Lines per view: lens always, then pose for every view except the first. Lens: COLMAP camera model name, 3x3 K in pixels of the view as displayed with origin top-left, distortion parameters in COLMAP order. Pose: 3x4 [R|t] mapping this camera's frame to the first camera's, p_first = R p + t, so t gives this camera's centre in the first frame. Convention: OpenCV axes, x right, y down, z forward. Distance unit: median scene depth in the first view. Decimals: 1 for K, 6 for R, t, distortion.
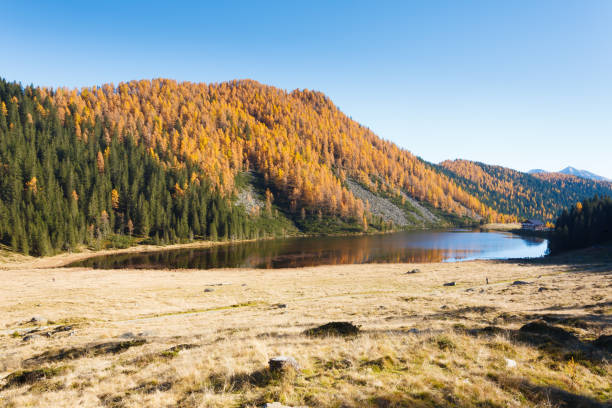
lens RADIAL K [[541.2, 0, 305.9], [0, 541.2, 223.8], [0, 0, 1]] dist [0.015823, 0.004235]
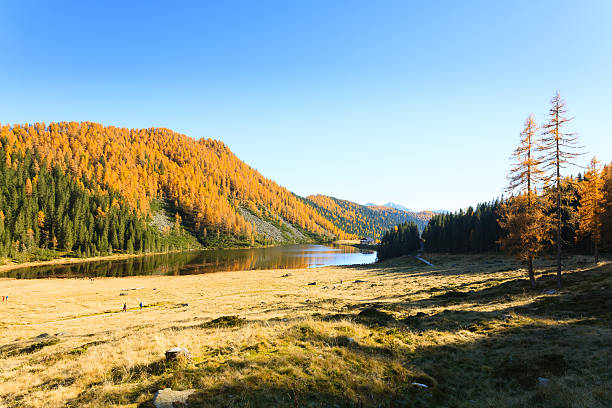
lens RADIAL K [[541.2, 0, 305.9], [0, 541.2, 223.8], [0, 0, 1]] dist [0.015823, 0.004235]
pose [[0.953596, 0.008972, 0.300957, -0.163243], [-0.002864, 0.999781, -0.020729, -0.012762], [-0.301077, 0.018906, 0.953413, -0.309911]]
